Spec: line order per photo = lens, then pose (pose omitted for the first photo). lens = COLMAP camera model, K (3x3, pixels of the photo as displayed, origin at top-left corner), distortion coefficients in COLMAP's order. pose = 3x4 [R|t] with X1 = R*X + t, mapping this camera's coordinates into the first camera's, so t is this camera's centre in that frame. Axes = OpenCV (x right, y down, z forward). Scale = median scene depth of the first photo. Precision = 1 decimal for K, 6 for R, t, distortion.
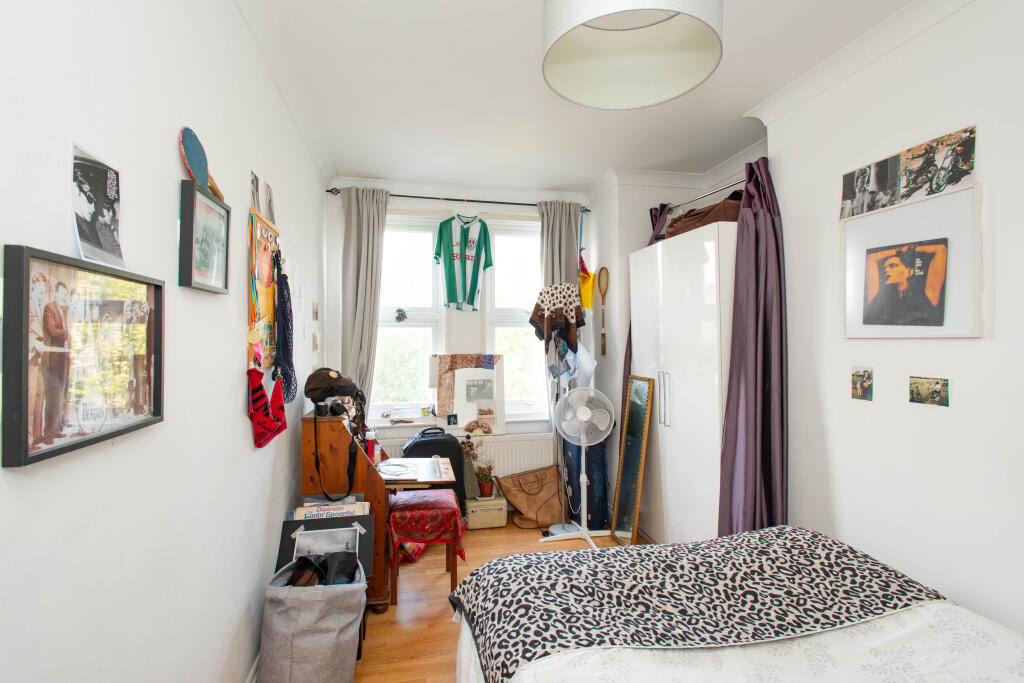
lens RADIAL K [[487.6, 0, 513.1], [0, 487.6, 339.0], [0, 0, 1]] dist [0.001426, 0.000126]
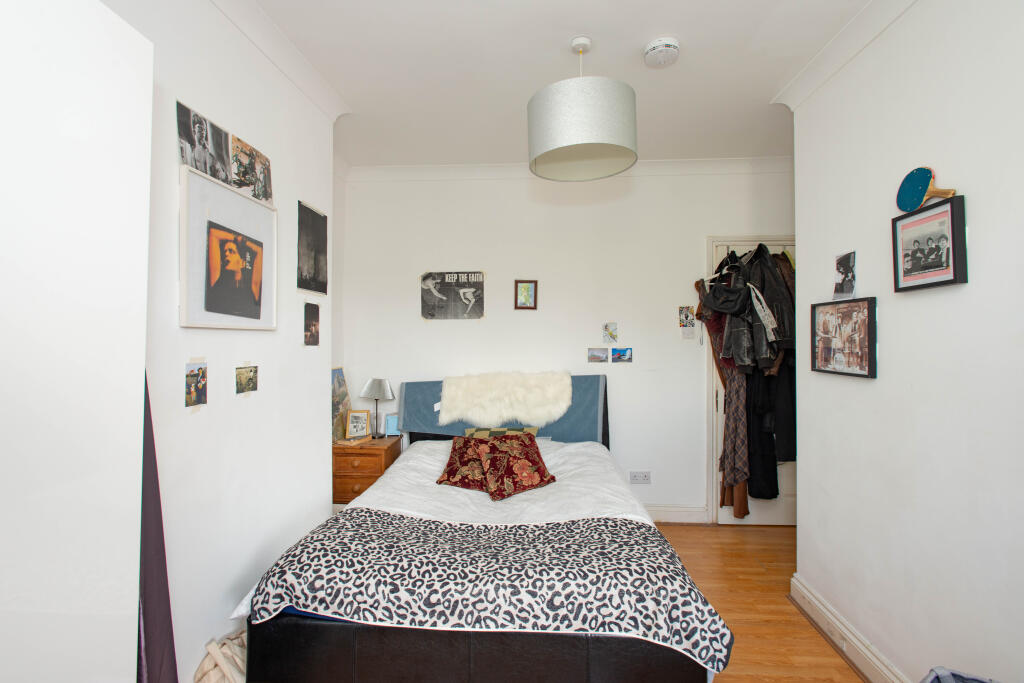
lens RADIAL K [[487.6, 0, 509.4], [0, 487.6, 337.5], [0, 0, 1]] dist [0.001426, 0.000126]
pose [[-0.956129, 0.001076, 0.292943, -0.004566], [-0.000829, 0.999979, -0.006379, 0.021355], [-0.292944, -0.006342, -0.956108, 1.815146]]
